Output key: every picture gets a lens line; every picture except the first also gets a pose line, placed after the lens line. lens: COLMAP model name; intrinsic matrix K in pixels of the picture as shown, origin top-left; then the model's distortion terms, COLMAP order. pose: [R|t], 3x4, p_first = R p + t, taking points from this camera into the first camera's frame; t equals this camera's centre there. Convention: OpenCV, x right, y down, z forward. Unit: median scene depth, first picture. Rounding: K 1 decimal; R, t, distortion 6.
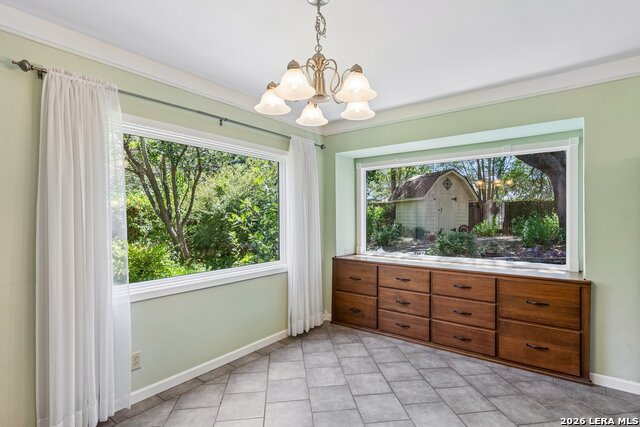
lens RADIAL K [[319.9, 0, 318.3], [0, 319.9, 218.5], [0, 0, 1]] dist [-0.003487, -0.000220]
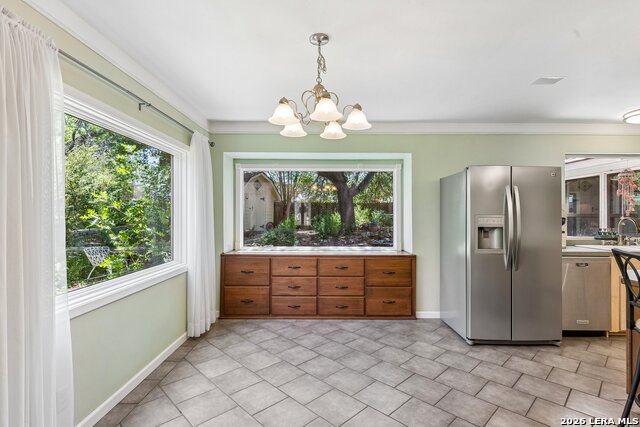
lens RADIAL K [[319.9, 0, 320.7], [0, 319.9, 213.2], [0, 0, 1]] dist [-0.003487, -0.000220]
pose [[0.794502, 0.008181, 0.607206, -0.378547], [-0.002206, 0.999942, -0.010587, 0.001980], [-0.607257, 0.007072, 0.794474, 0.000580]]
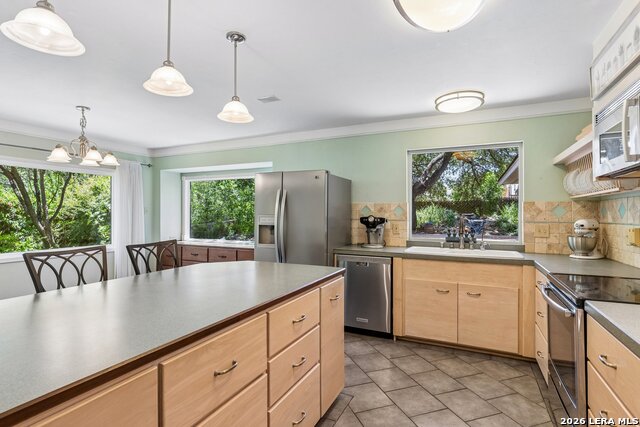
lens RADIAL K [[319.9, 0, 318.3], [0, 319.9, 210.3], [0, 0, 1]] dist [-0.003487, -0.000220]
pose [[0.975519, 0.008060, 0.219769, 0.510565], [-0.004339, 0.999839, -0.017412, -0.000909], [-0.219874, 0.016032, 0.975397, -0.661471]]
